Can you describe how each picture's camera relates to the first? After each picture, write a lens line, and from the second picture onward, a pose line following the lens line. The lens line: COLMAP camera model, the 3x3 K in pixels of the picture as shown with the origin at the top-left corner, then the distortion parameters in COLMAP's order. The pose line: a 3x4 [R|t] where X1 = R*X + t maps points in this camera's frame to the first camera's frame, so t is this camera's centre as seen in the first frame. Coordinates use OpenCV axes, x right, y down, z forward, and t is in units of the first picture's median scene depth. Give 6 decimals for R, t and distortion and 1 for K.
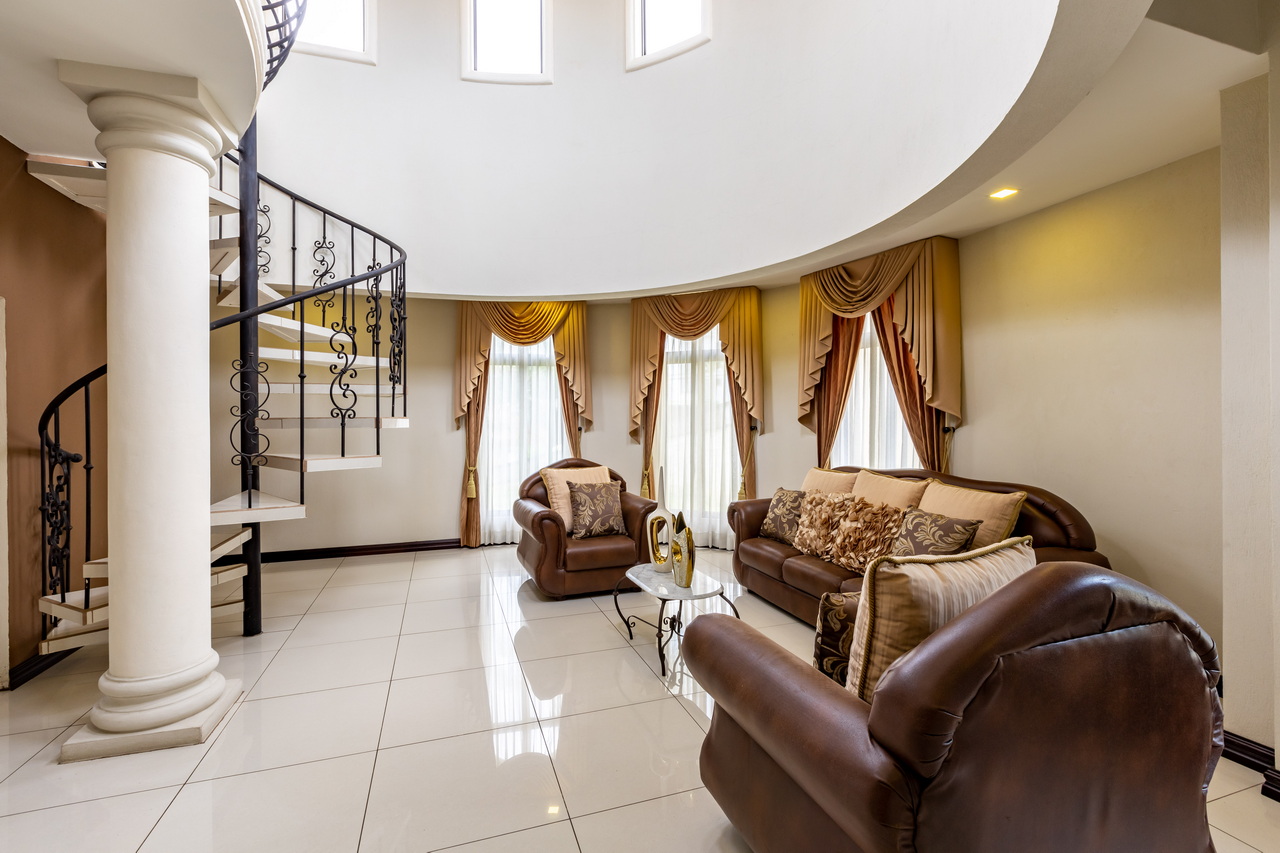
lens RADIAL K [[571.9, 0, 640.0], [0, 571.9, 426.5], [0, 0, 1]] dist [0.002693, 0.000647]
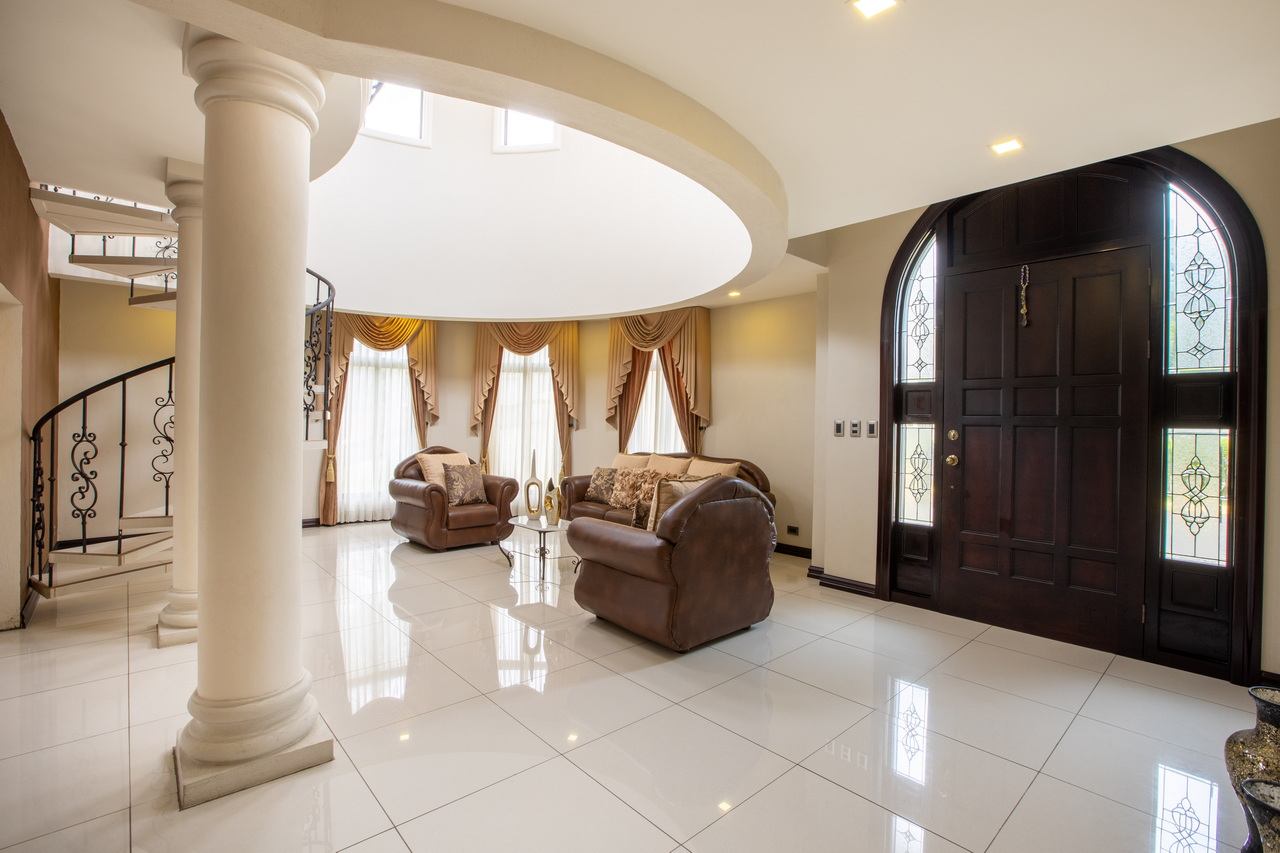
lens RADIAL K [[571.9, 0, 640.0], [0, 571.9, 426.5], [0, 0, 1]] dist [0.002693, 0.000647]
pose [[0.923066, 0.017315, 0.384251, -0.201830], [-0.018963, 0.999820, 0.000500, 0.002886], [-0.384173, -0.007748, 0.923228, -0.348818]]
